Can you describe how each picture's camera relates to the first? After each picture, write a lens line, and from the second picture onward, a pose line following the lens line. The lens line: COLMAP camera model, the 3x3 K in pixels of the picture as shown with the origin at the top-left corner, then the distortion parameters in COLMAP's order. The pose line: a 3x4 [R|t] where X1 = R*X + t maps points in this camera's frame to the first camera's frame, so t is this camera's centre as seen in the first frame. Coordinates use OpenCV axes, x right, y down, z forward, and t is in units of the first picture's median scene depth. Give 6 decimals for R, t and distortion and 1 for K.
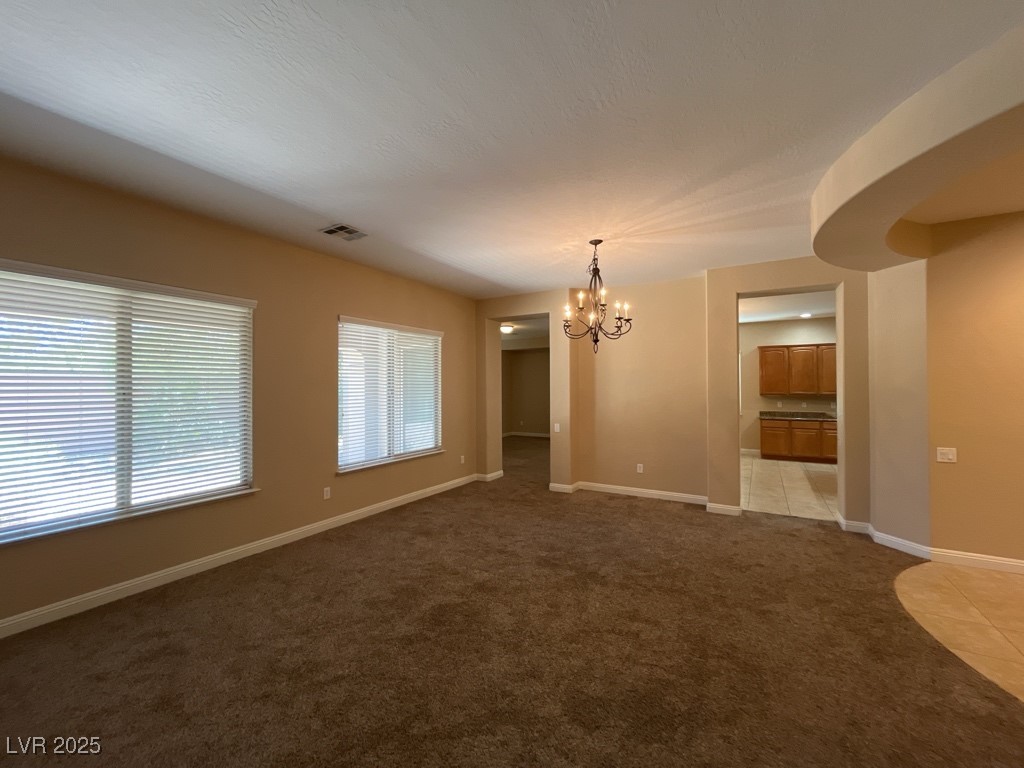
lens RADIAL K [[418.4, 0, 511.6], [0, 418.4, 383.2], [0, 0, 1]] dist [-0.002820, 0.000088]
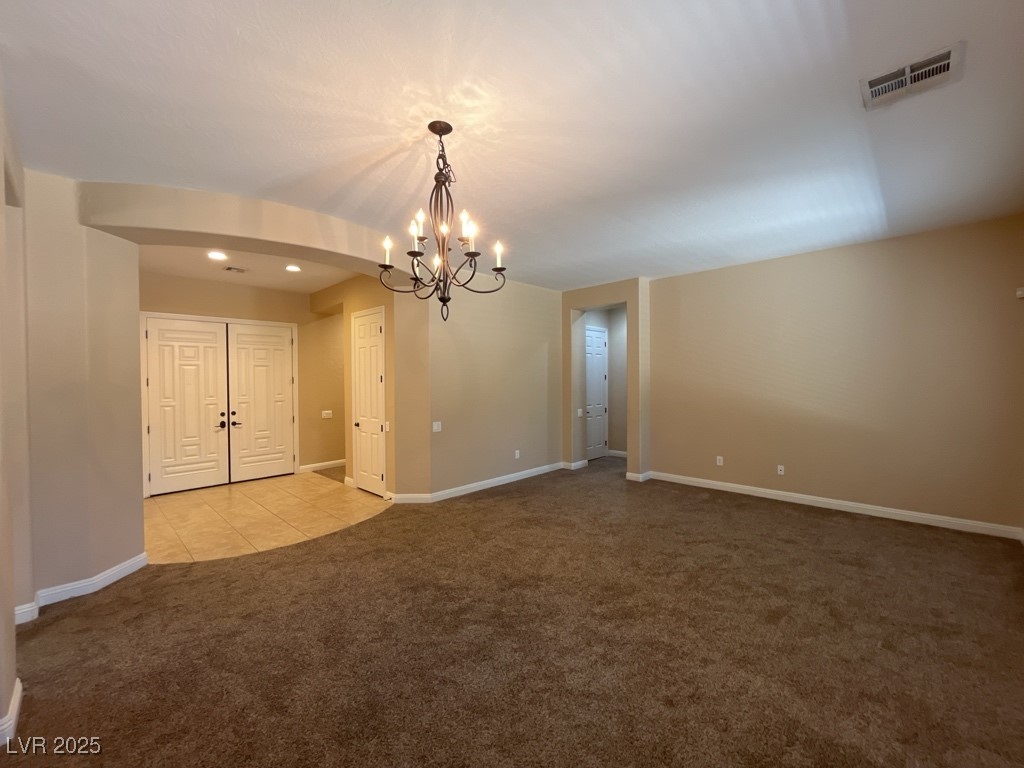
lens RADIAL K [[418.4, 0, 505.3], [0, 418.4, 383.4], [0, 0, 1]] dist [-0.002820, 0.000088]
pose [[-0.968884, 0.009770, 0.247321, -0.029542], [0.011315, 0.999924, 0.004827, 0.014598], [-0.247256, 0.007475, -0.968921, 1.692900]]
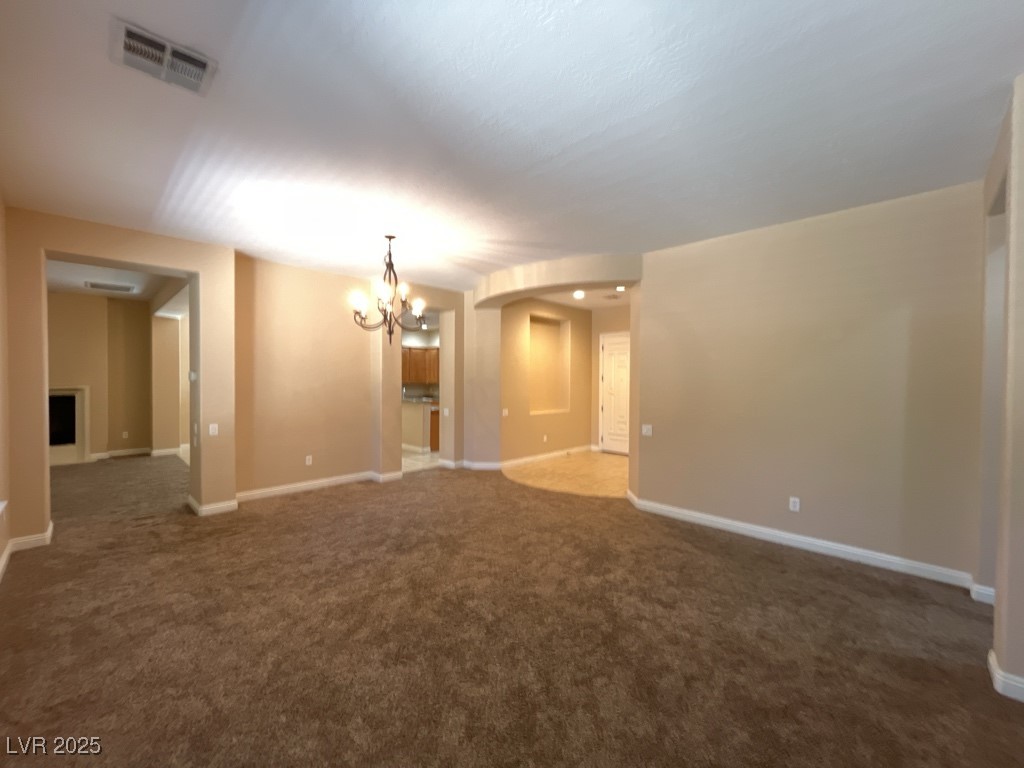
lens RADIAL K [[418.4, 0, 512.9], [0, 418.4, 383.2], [0, 0, 1]] dist [-0.002820, 0.000088]
pose [[0.238555, -0.009958, 0.971078, -0.805683], [-0.014905, 0.999792, 0.013914, 0.007752], [-0.971015, -0.017794, 0.238357, 0.493313]]
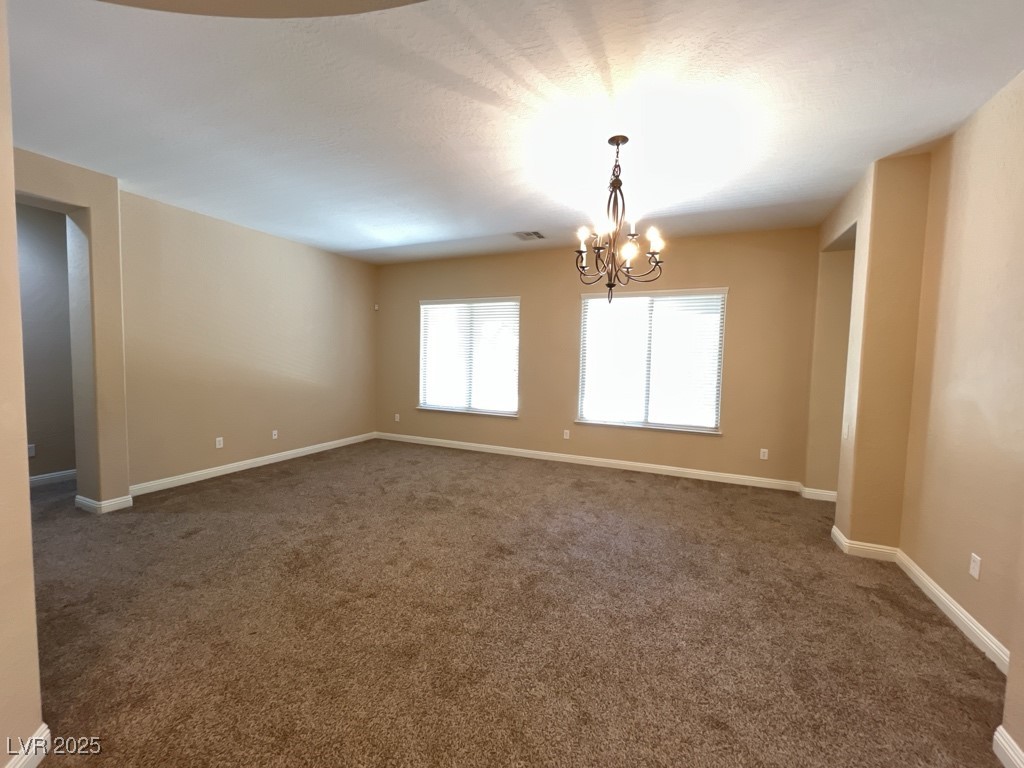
lens RADIAL K [[418.4, 0, 513.4], [0, 418.4, 383.2], [0, 0, 1]] dist [-0.002820, 0.000088]
pose [[0.114060, 0.069464, -0.991042, 0.985055], [-0.012899, 0.997572, 0.068438, 0.019743], [0.993390, 0.004977, 0.114679, 0.822075]]
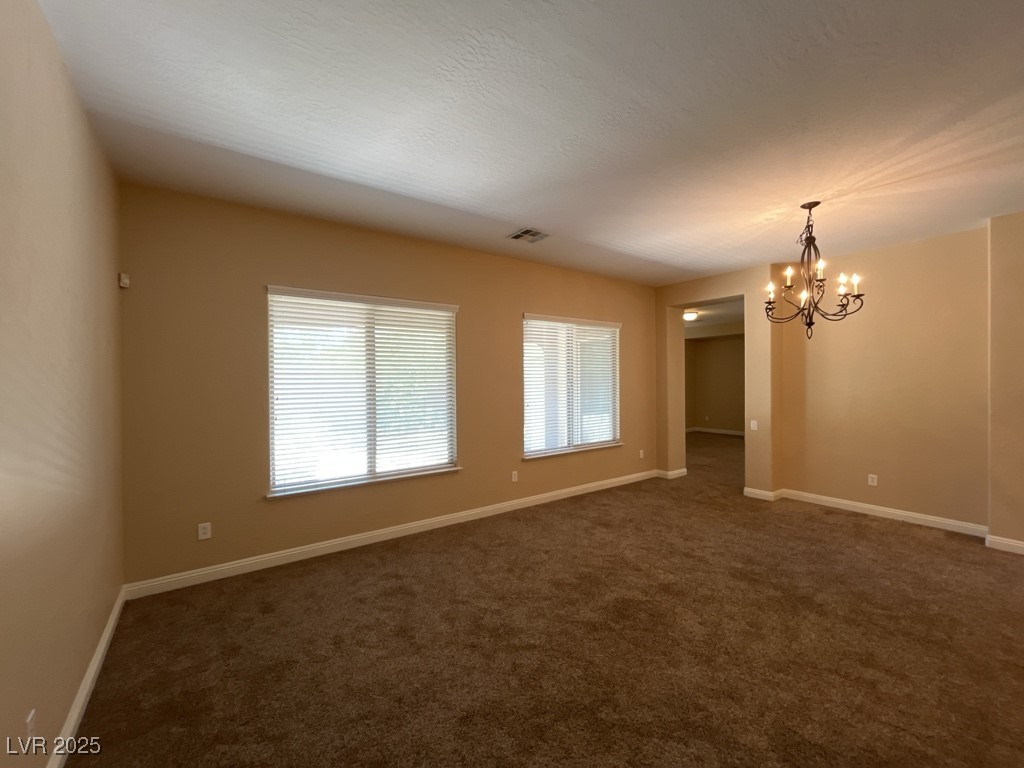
lens RADIAL K [[418.4, 0, 511.7], [0, 418.4, 382.4], [0, 0, 1]] dist [-0.002820, 0.000088]
pose [[0.917682, -0.000136, -0.397315, -0.014960], [0.007182, 0.999842, 0.016248, -0.002033], [0.397250, -0.017764, 0.917539, -0.008004]]
